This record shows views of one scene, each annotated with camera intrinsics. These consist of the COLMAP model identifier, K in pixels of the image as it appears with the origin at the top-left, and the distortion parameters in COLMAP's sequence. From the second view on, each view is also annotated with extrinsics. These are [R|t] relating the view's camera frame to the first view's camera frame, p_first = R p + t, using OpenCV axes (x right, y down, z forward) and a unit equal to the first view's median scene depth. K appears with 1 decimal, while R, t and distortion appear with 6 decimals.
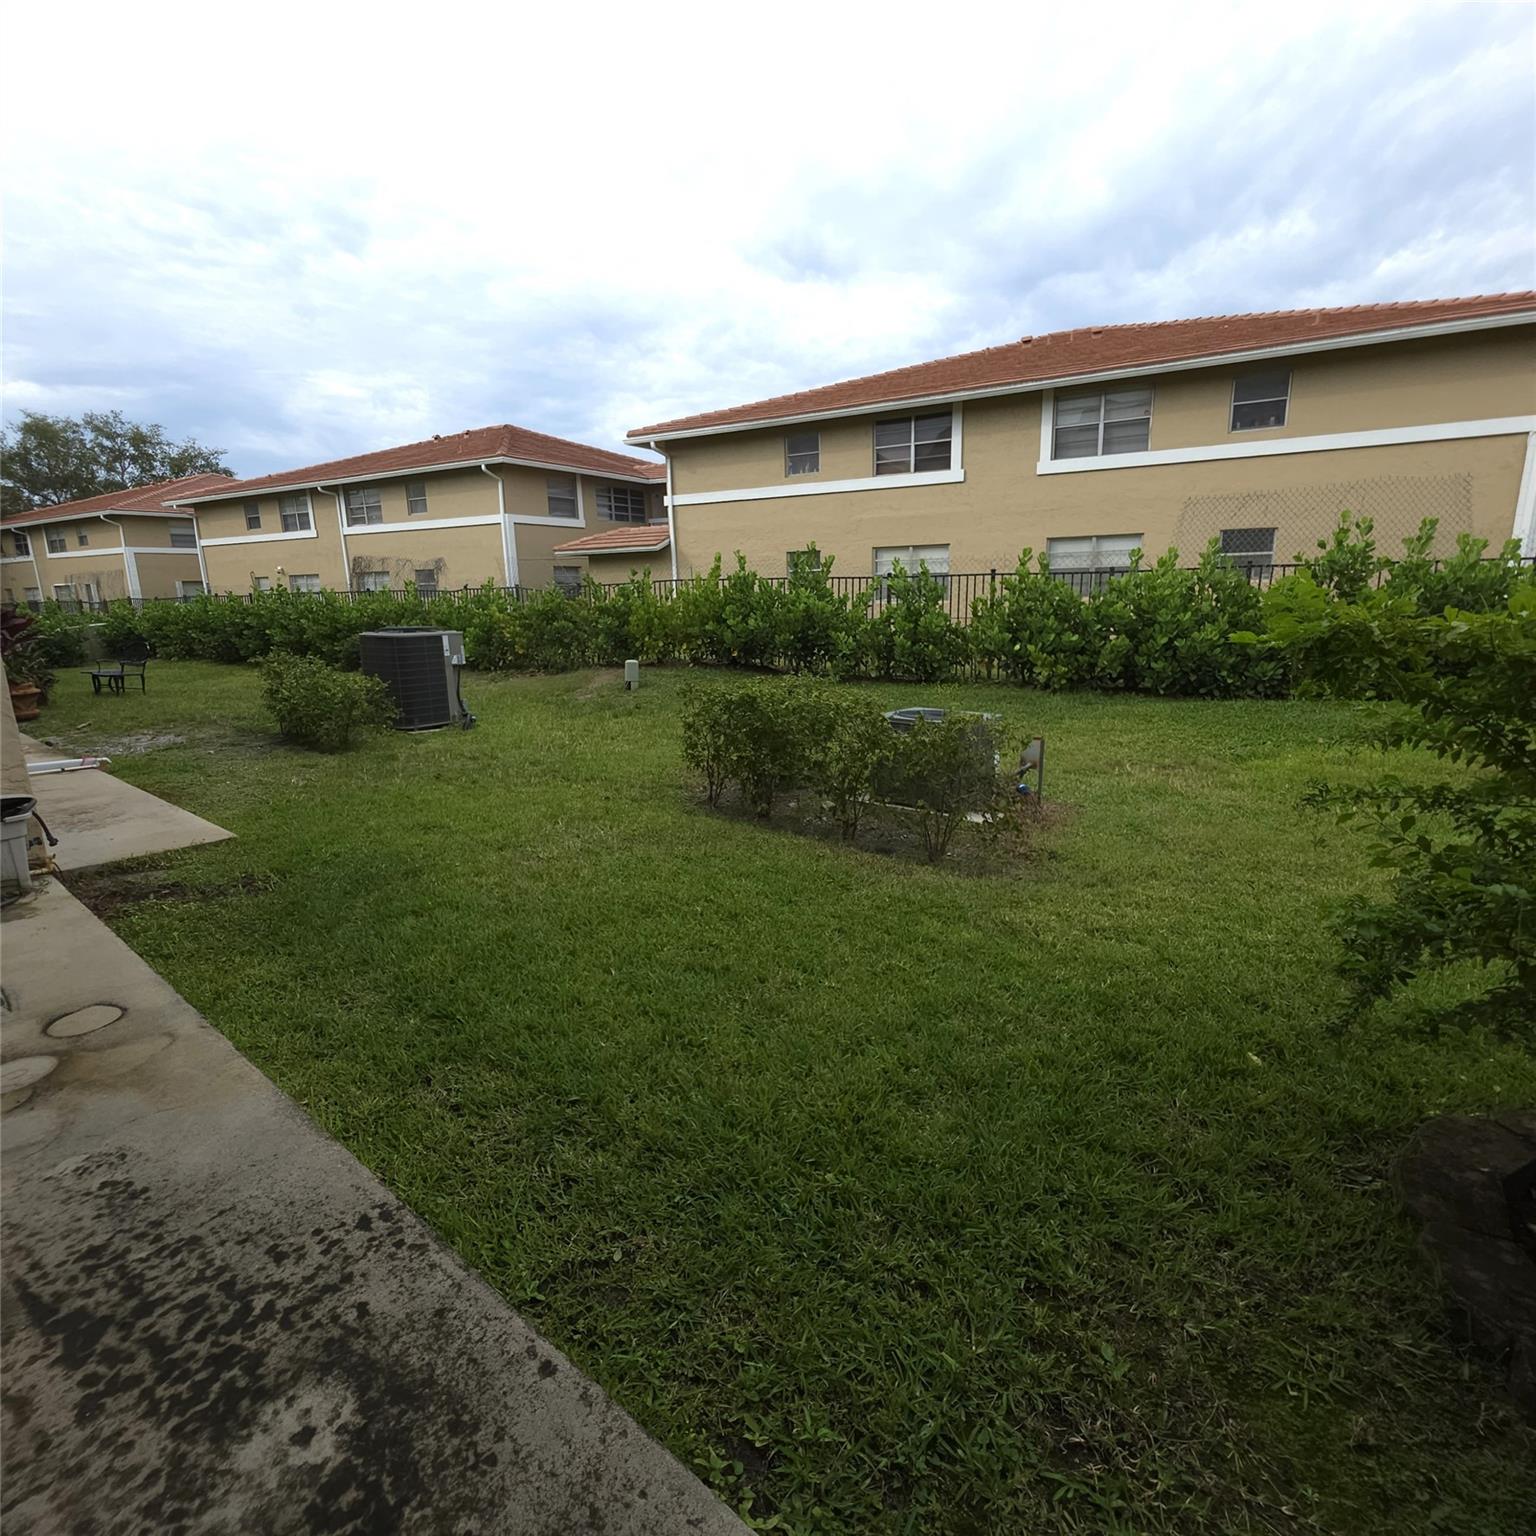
lens RADIAL K [[818.0, 0, 762.6], [0, 818.0, 758.4], [0, 0, 1]] dist [0.008468, -0.003762]
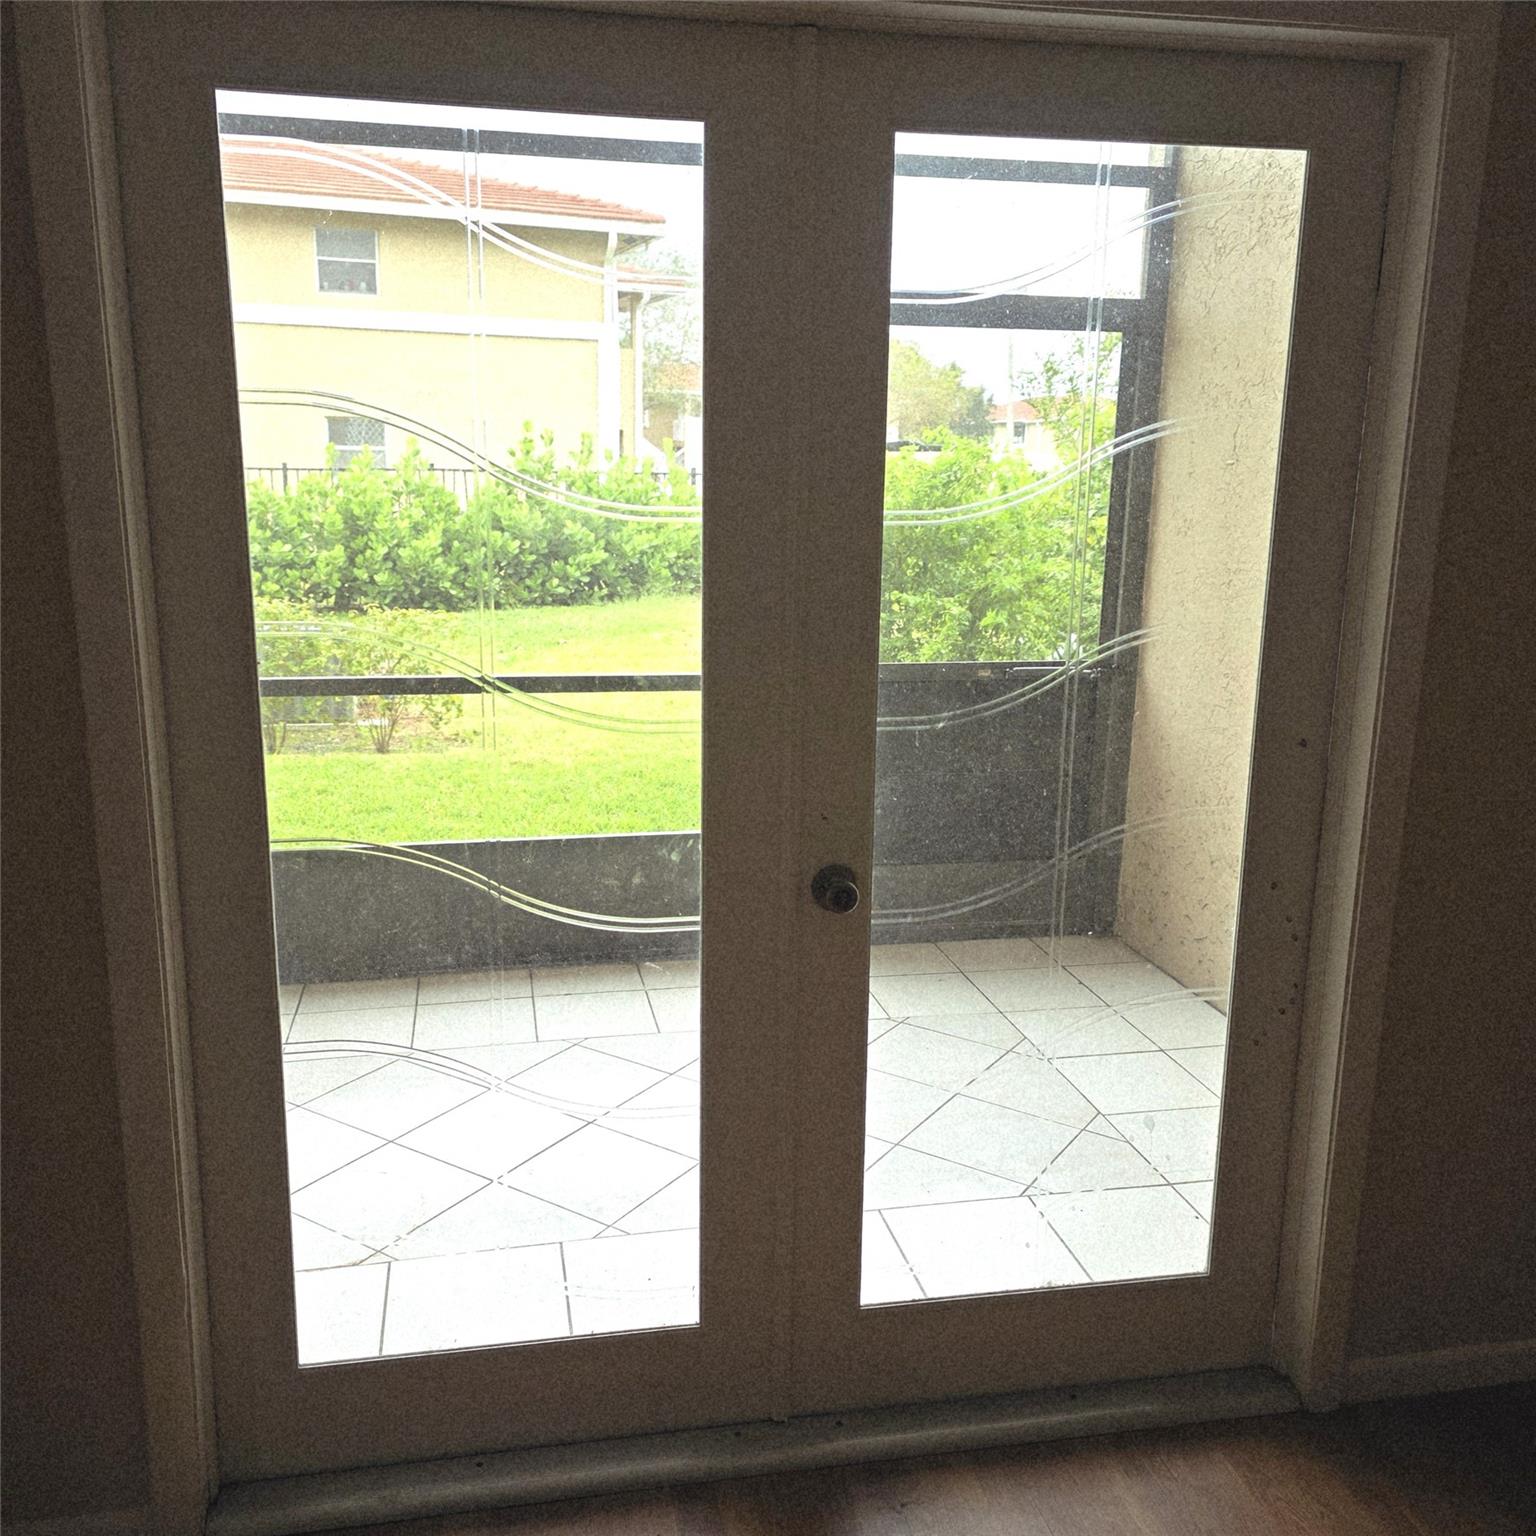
lens RADIAL K [[1375.5, 0, 746.8], [0, 1375.5, 761.9], [0, 0, 1]] dist [0.078048, -0.021345]
pose [[0.628280, -0.129219, 0.767181, -0.361642], [0.133475, 0.989392, 0.057339, 0.041087], [-0.766452, 0.066375, 0.638863, -0.207059]]
